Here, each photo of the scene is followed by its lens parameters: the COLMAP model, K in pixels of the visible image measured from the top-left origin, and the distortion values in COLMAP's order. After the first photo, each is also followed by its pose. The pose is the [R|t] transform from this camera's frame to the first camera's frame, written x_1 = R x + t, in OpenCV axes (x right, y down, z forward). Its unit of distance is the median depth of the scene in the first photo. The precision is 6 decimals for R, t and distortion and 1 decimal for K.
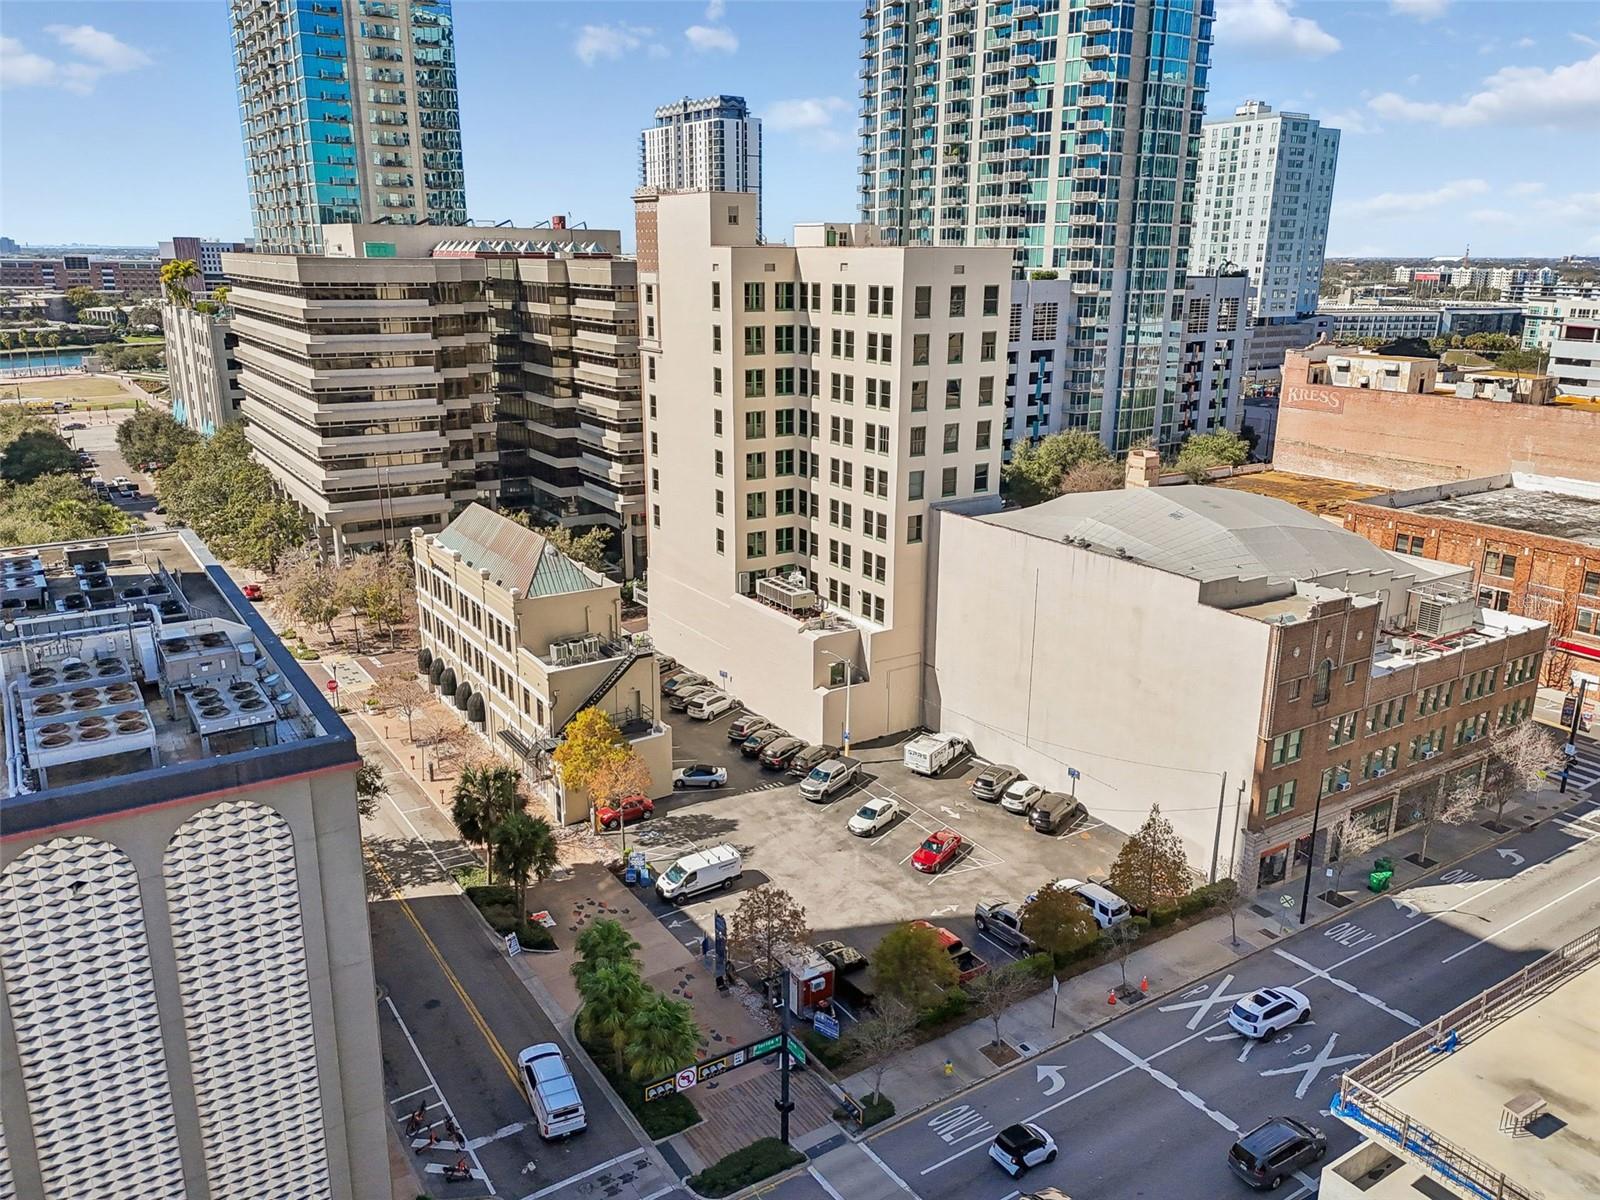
lens RADIAL K [[1219.9, 0, 823.8], [0, 1219.9, 604.6], [0, 0, 1]] dist [0.079813, -0.081285]
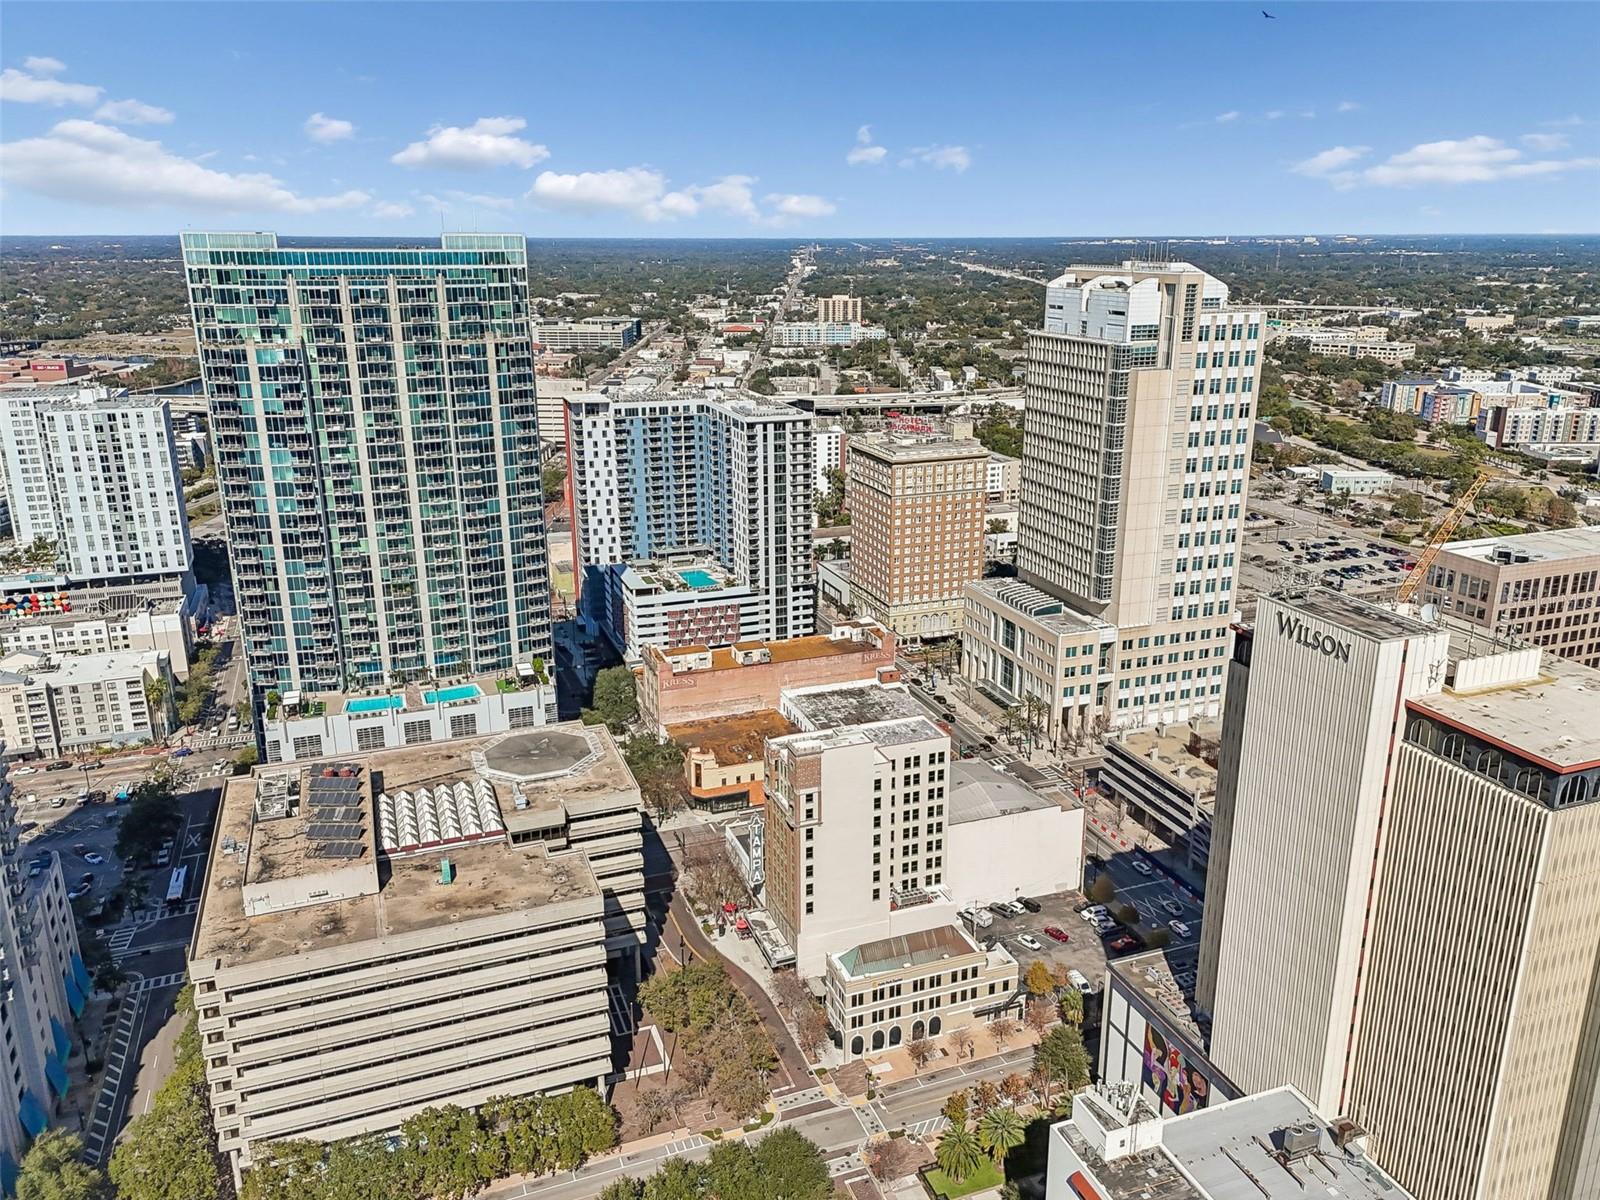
lens RADIAL K [[1219.9, 0, 801.5], [0, 1219.9, 604.0], [0, 0, 1]] dist [0.079813, -0.081285]
pose [[0.227102, -0.308159, 0.923830, -1.297288], [0.272655, 0.930799, 0.243458, -0.724395], [-0.934924, 0.196597, 0.295408, 0.308696]]
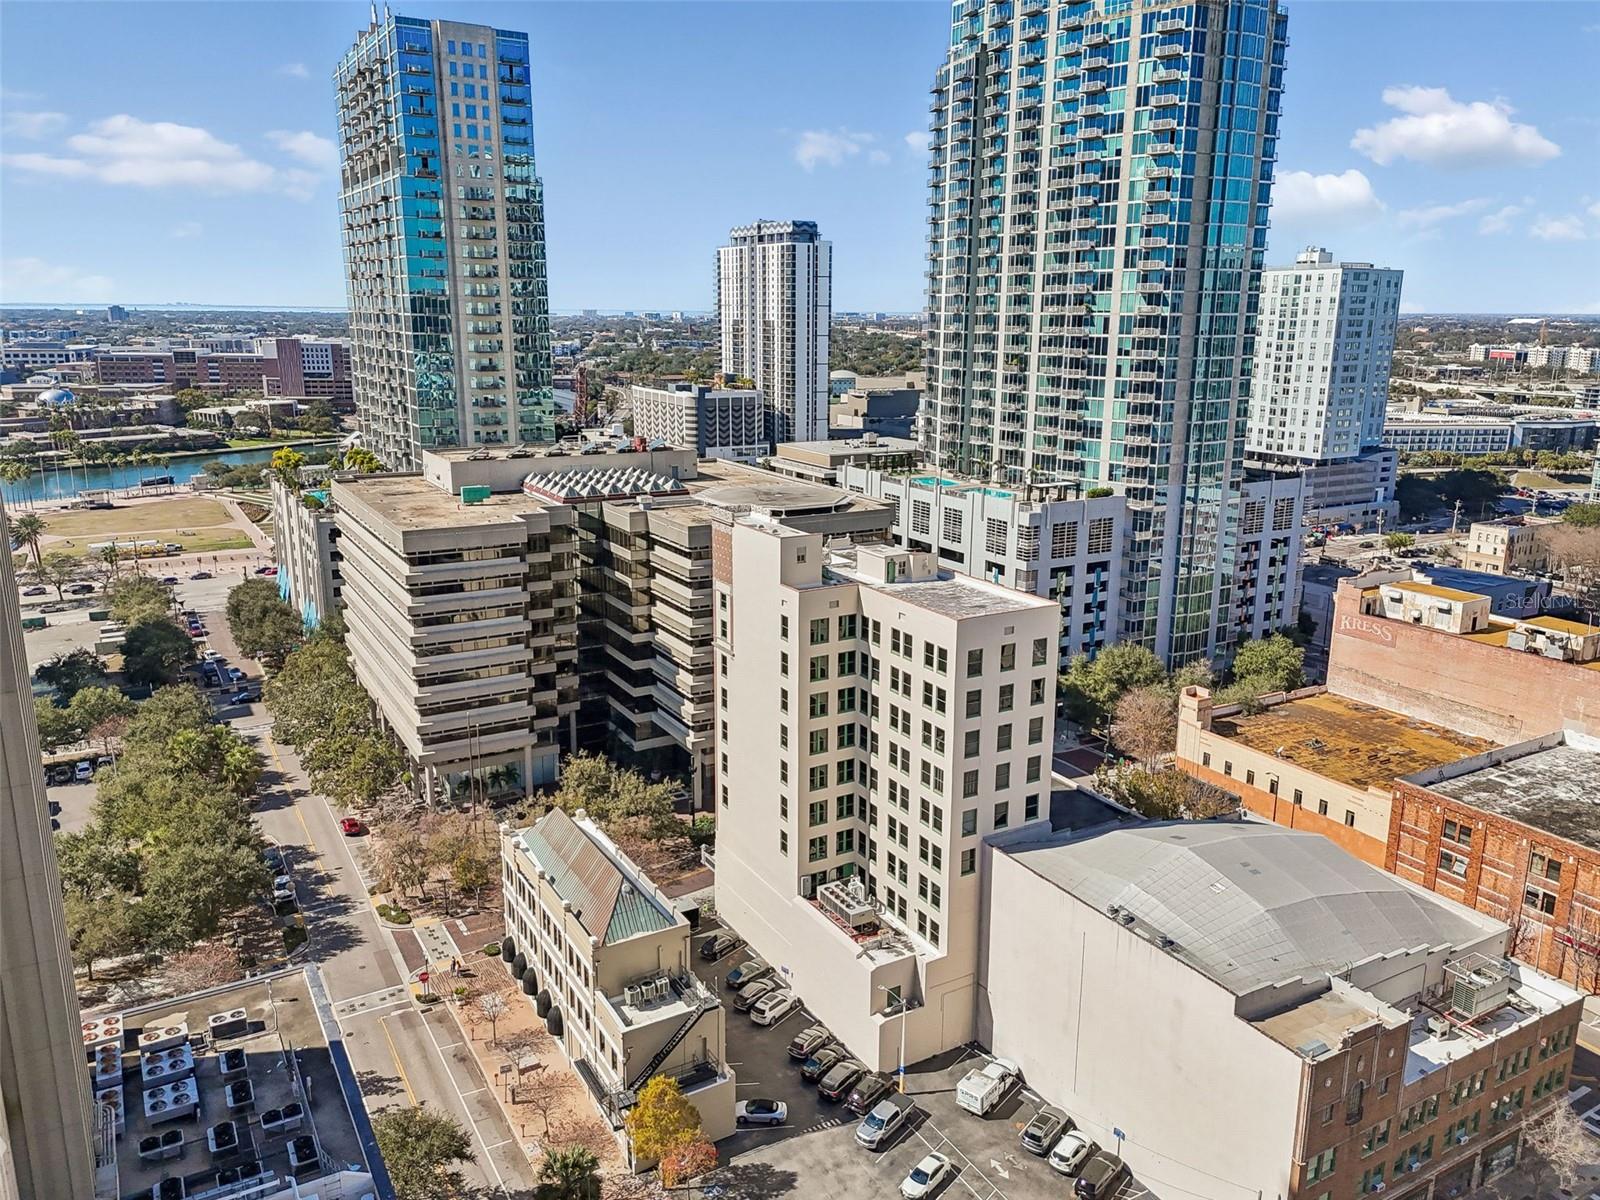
lens RADIAL K [[1219.9, 0, 819.5], [0, 1219.9, 584.4], [0, 0, 1]] dist [0.079813, -0.081285]
pose [[0.998334, 0.011726, -0.056503, 0.002261], [-0.014643, 0.998566, -0.051486, -0.159117], [0.055818, 0.052228, 0.997074, -0.051420]]
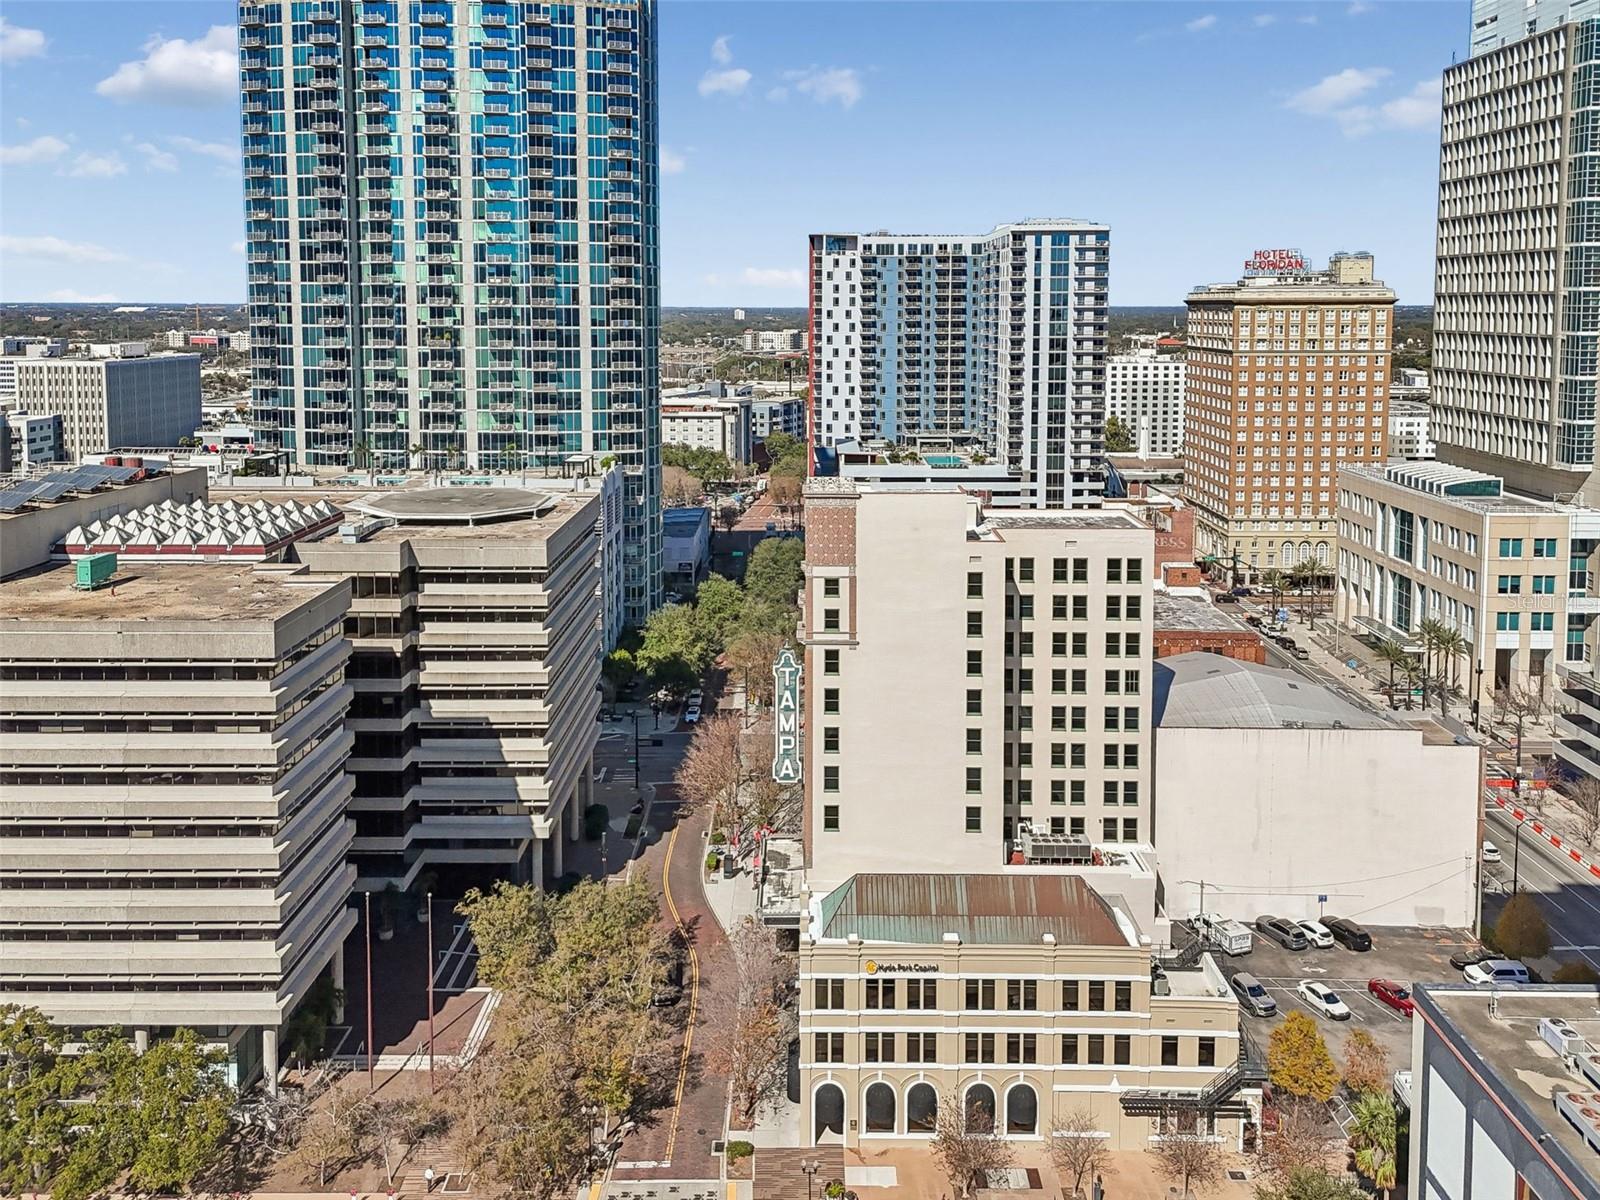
lens RADIAL K [[1219.9, 0, 796.6], [0, 1219.9, 477.3], [0, 0, 1]] dist [0.079813, -0.081285]
pose [[0.568525, -0.126429, 0.812893, -0.677360], [0.234208, 0.972105, -0.012611, -0.245891], [-0.788623, 0.197555, 0.582276, 0.341133]]
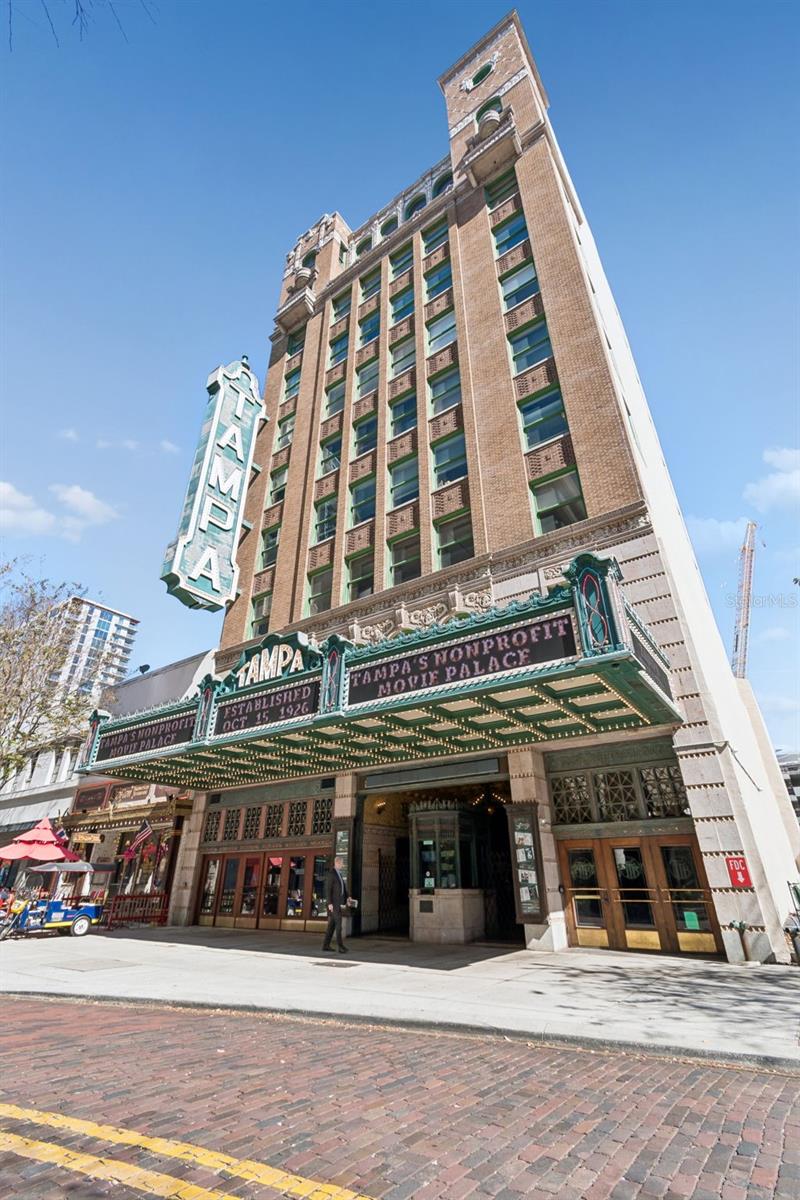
lens RADIAL K [[528.0, 0, 397.4], [0, 528.0, 600.6], [0, 0, 1]] dist [-0.000425, -0.000011]
pose [[-0.353529, 0.444519, 0.823055, -0.166133], [0.258320, 0.892053, -0.370827, 0.005654], [-0.899048, 0.081513, -0.430195, 0.880412]]
